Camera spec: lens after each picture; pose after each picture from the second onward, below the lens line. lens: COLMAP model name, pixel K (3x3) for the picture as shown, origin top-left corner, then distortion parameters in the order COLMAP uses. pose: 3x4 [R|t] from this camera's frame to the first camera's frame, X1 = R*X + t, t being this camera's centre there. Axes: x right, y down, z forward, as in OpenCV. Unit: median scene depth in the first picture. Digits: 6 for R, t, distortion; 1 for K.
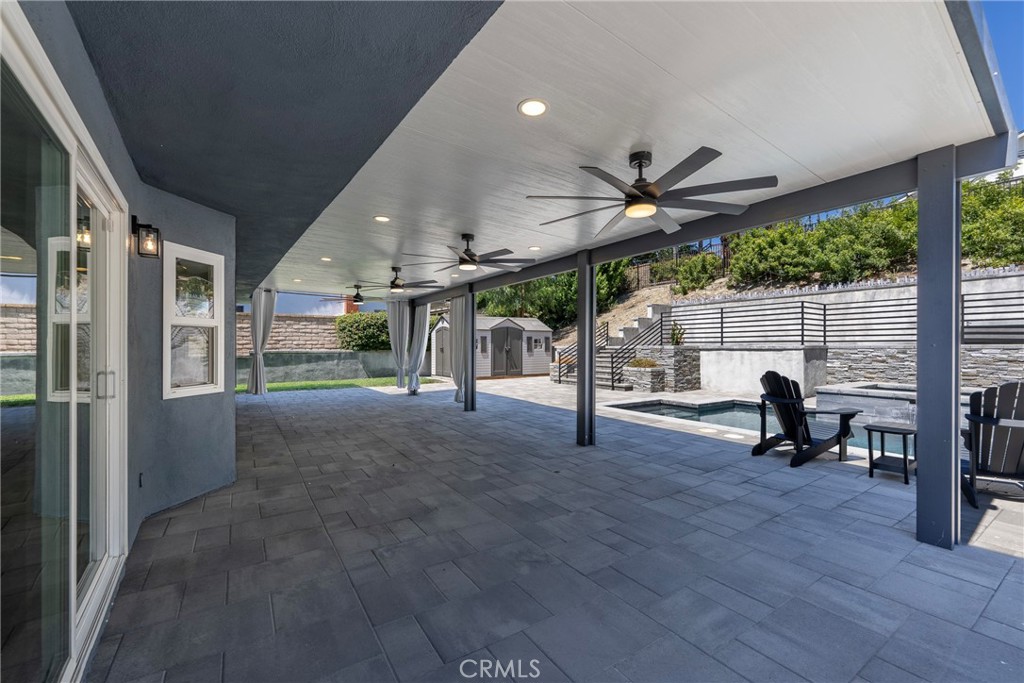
lens RADIAL K [[411.7, 0, 512.3], [0, 411.7, 344.8], [0, 0, 1]] dist [-0.001139, -0.000025]
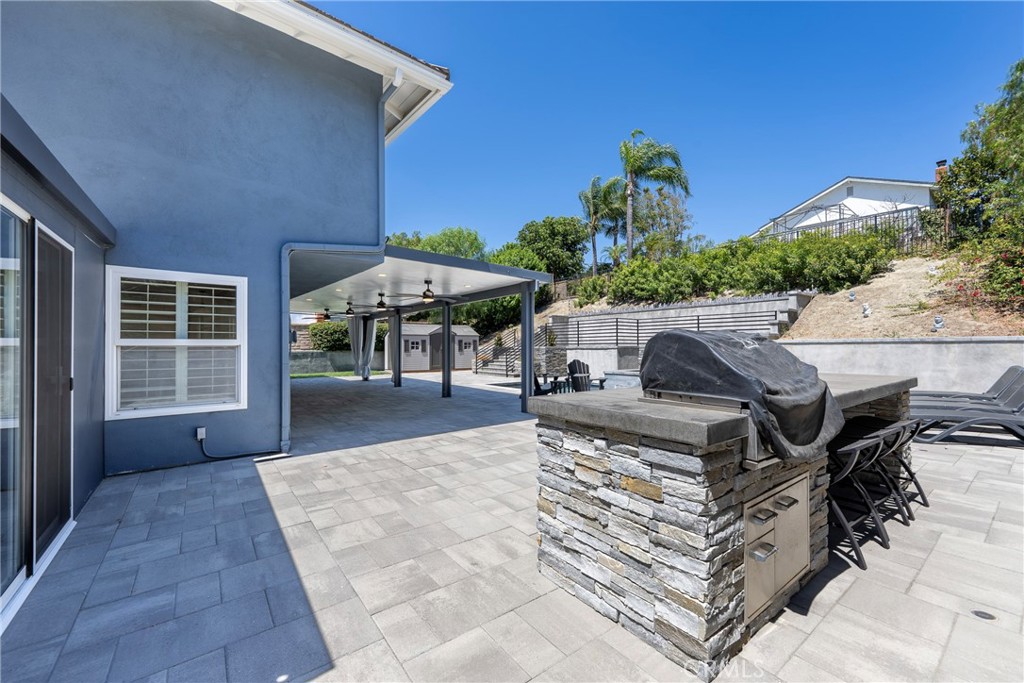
lens RADIAL K [[411.7, 0, 512.0], [0, 411.7, 340.9], [0, 0, 1]] dist [-0.001139, -0.000025]
pose [[0.997871, -0.002274, 0.065178, 0.140519], [0.003018, 0.999931, -0.011312, -0.001661], [-0.065148, 0.011484, 0.997810, -0.378599]]
